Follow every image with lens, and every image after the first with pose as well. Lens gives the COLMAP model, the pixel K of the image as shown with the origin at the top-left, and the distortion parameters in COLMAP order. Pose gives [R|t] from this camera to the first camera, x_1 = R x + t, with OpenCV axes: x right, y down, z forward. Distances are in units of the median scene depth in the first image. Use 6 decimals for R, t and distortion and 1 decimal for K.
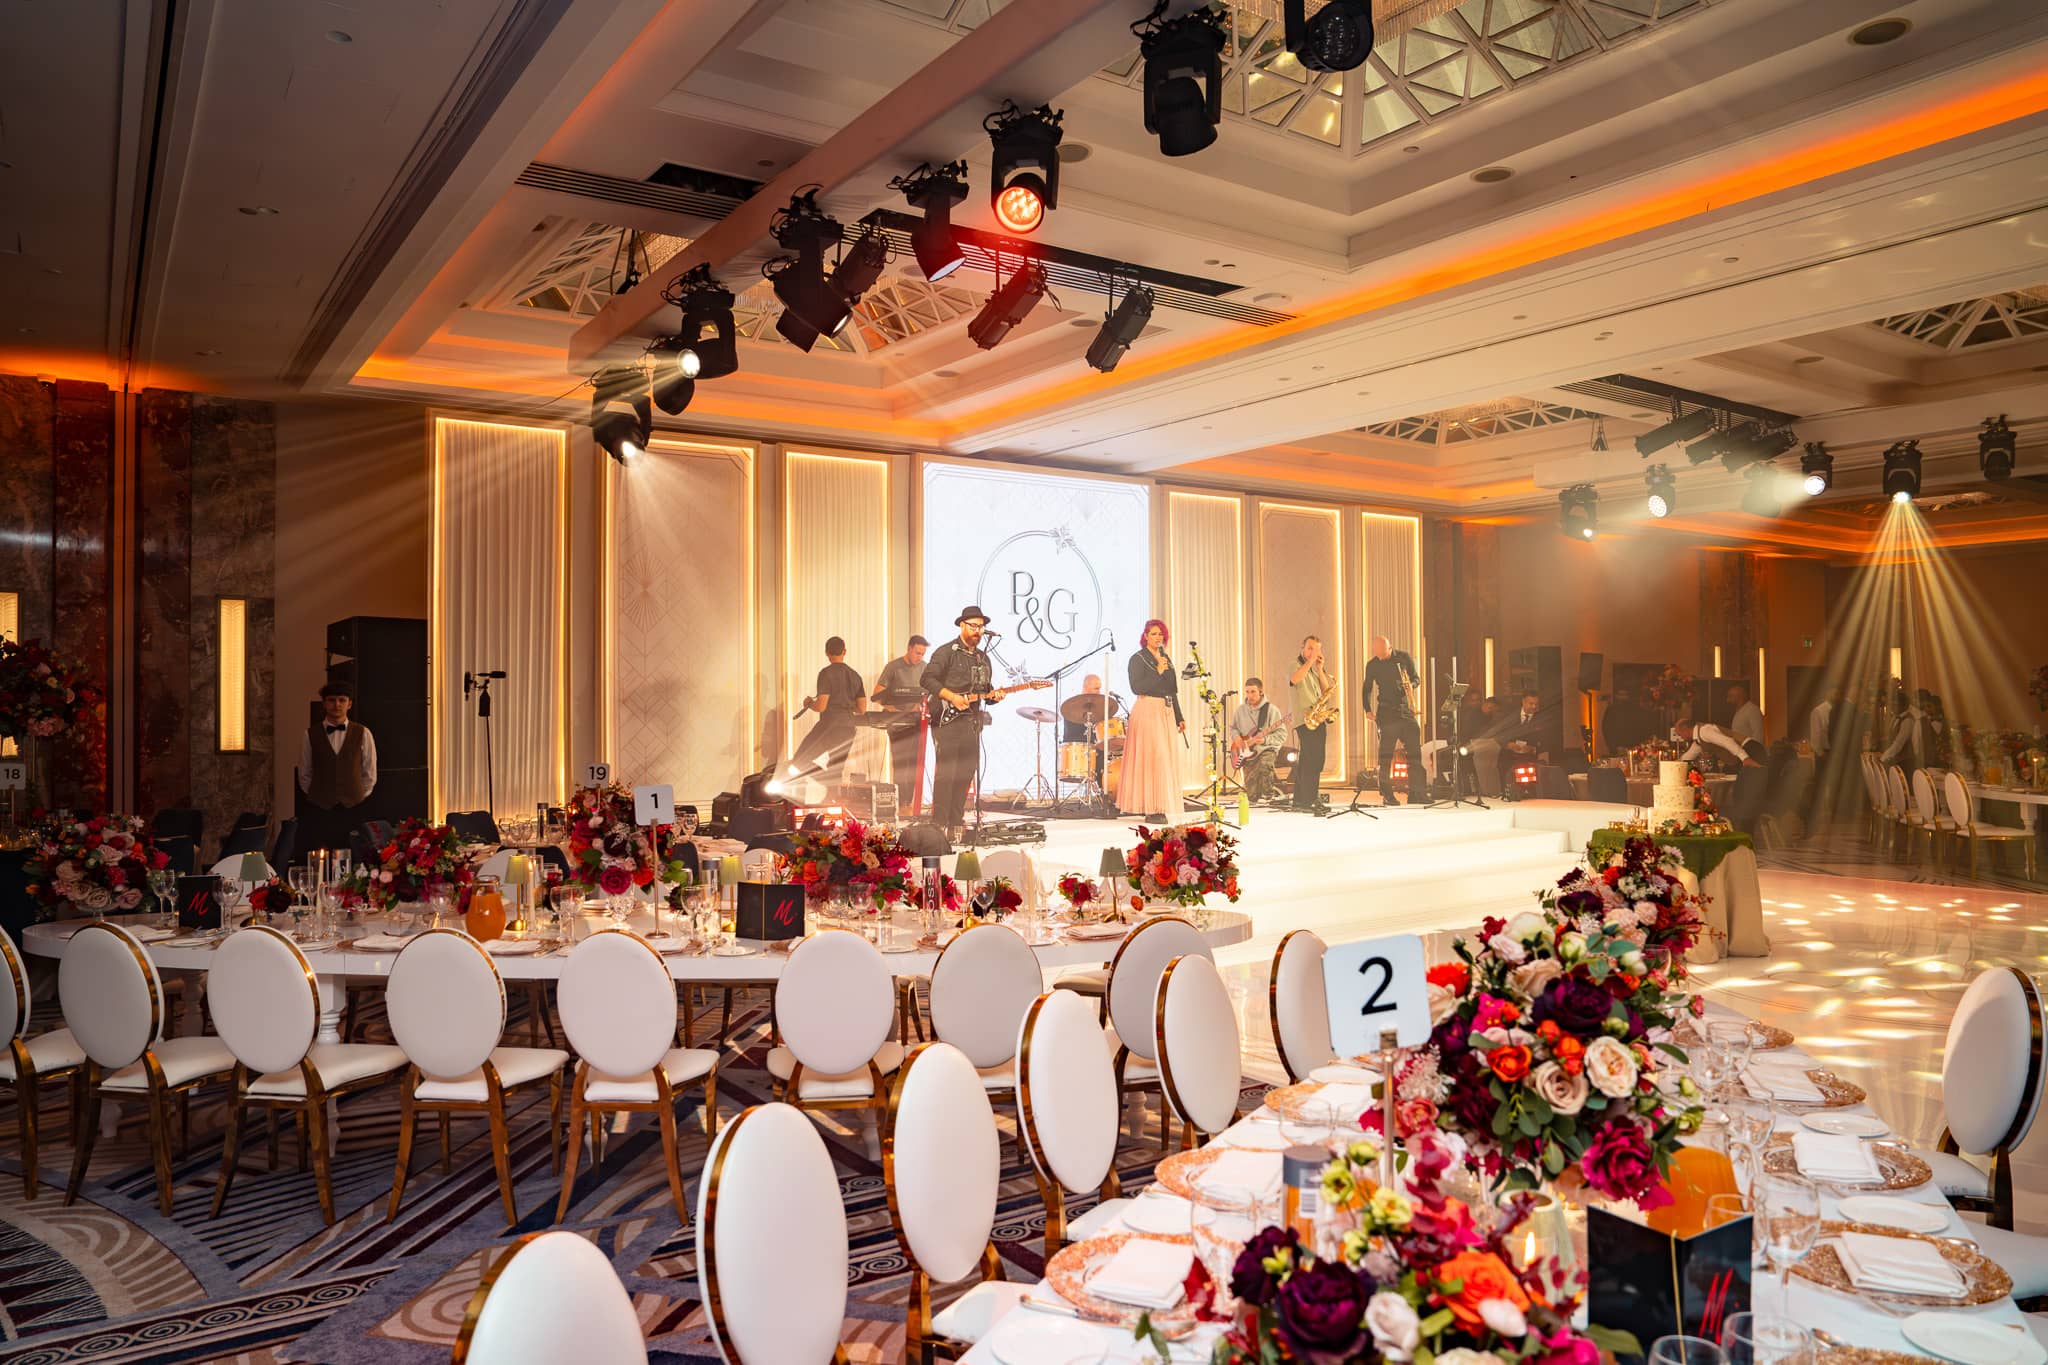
lens RADIAL K [[1395.8, 0, 1034.3], [0, 1395.8, 686.1], [0, 0, 1]] dist [-0.079890, 0.036493]
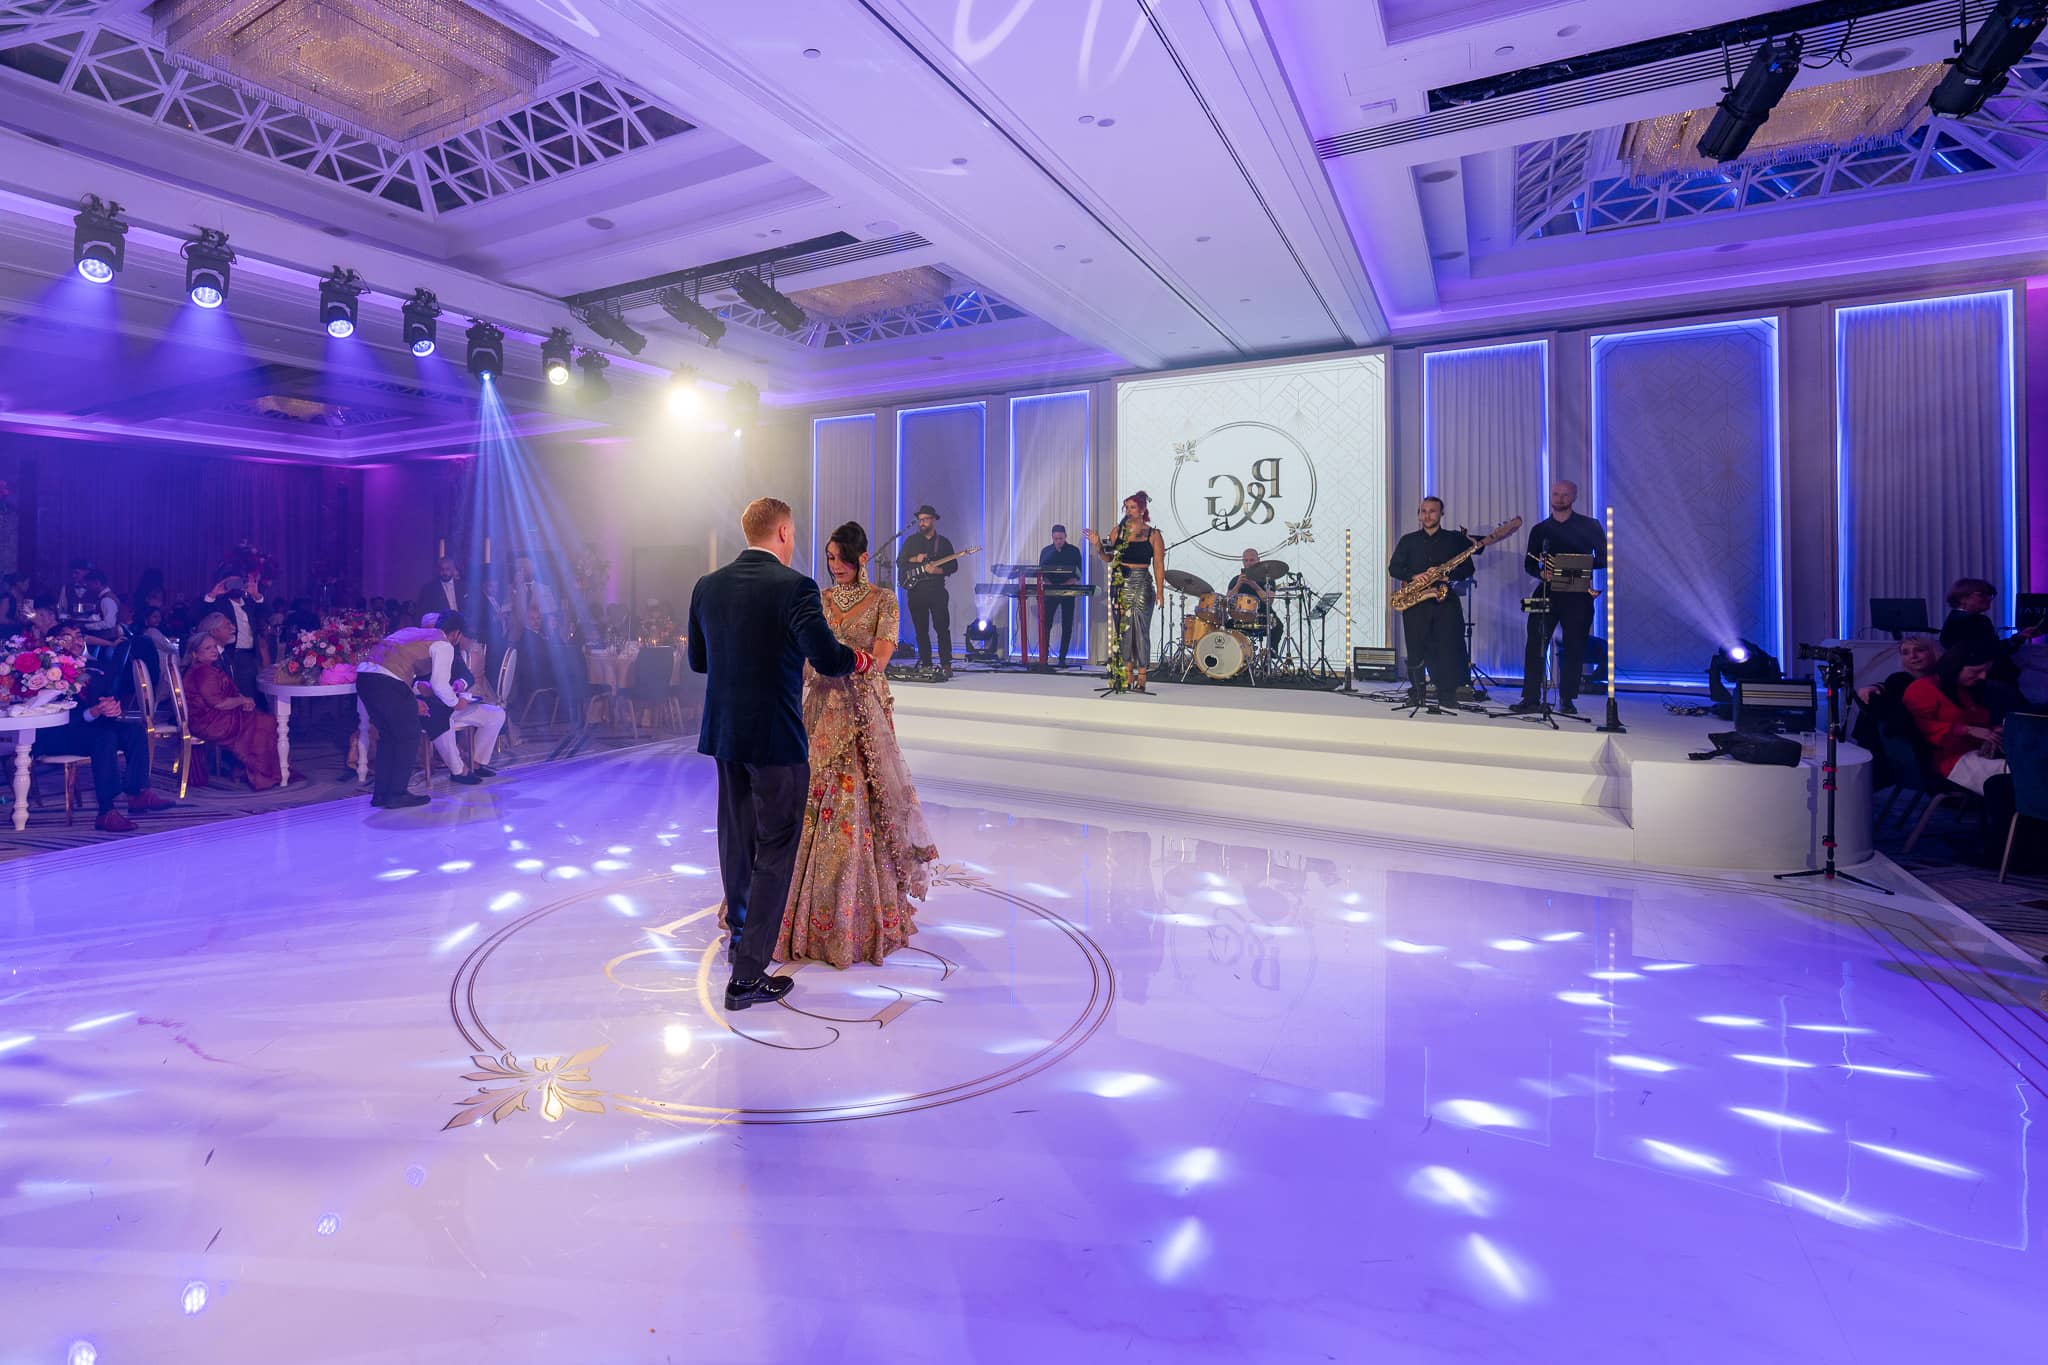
lens RADIAL K [[979.6, 0, 859.9], [0, 979.6, 568.8], [0, 0, 1]] dist [-0.009964, -0.001788]
pose [[0.372900, -0.006823, -0.927847, 0.762284], [0.002048, 0.999977, -0.006531, 0.010173], [0.927869, 0.000535, 0.372905, 0.558399]]
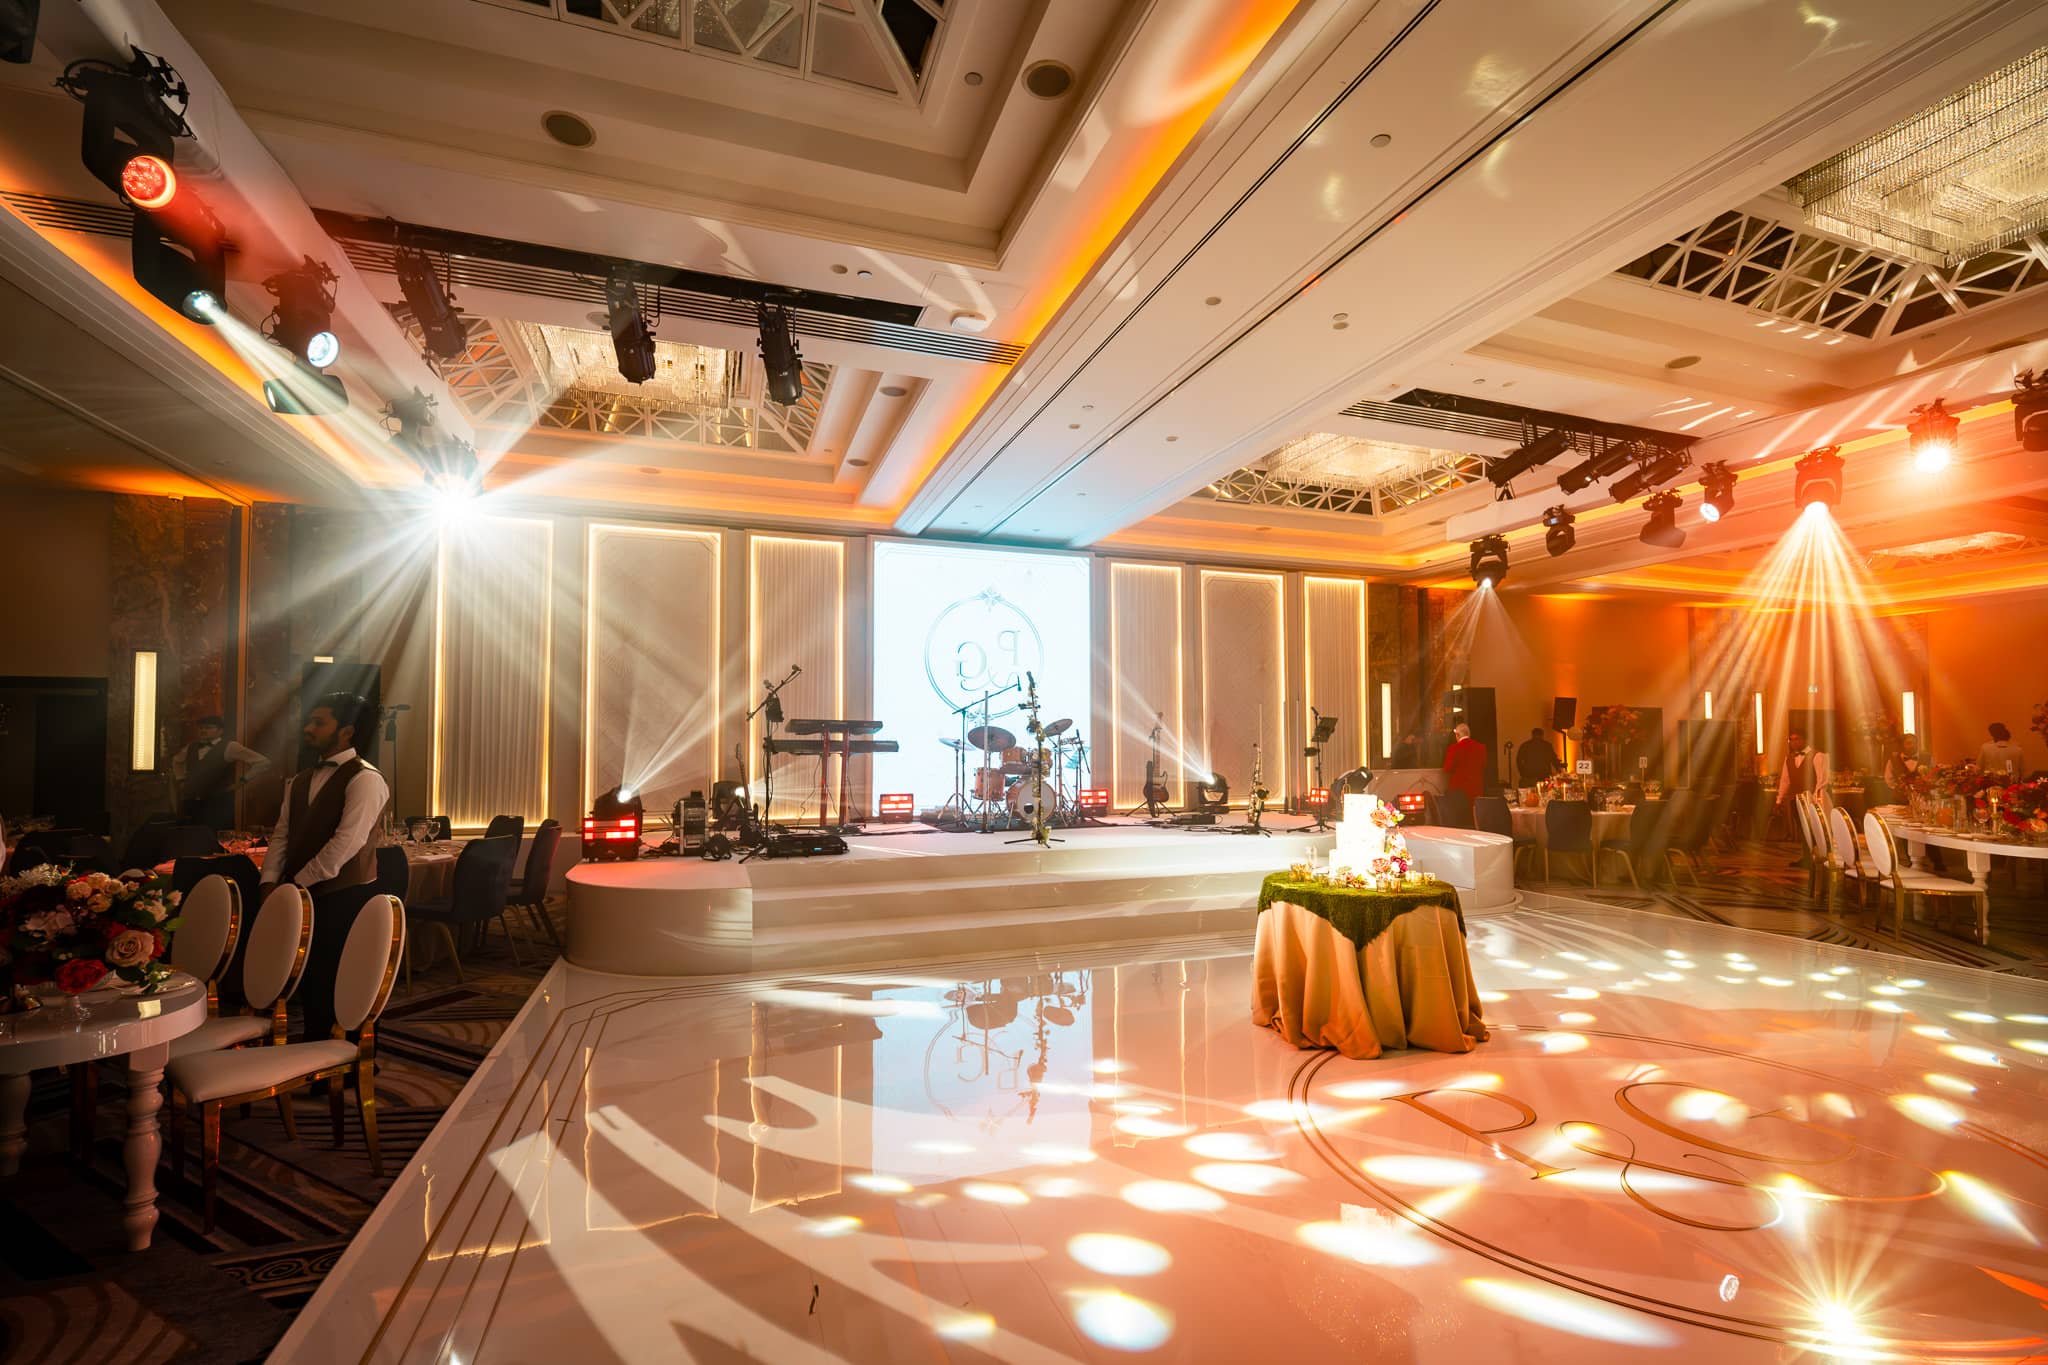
lens RADIAL K [[880.8, 0, 1034.1], [0, 880.8, 721.3], [0, 0, 1]] dist [-0.008752, -0.002281]
pose [[0.966644, -0.004193, -0.256090, 0.310545], [-0.000058, 0.999862, -0.016592, 0.015311], [0.256125, 0.016053, 0.966510, 0.333093]]
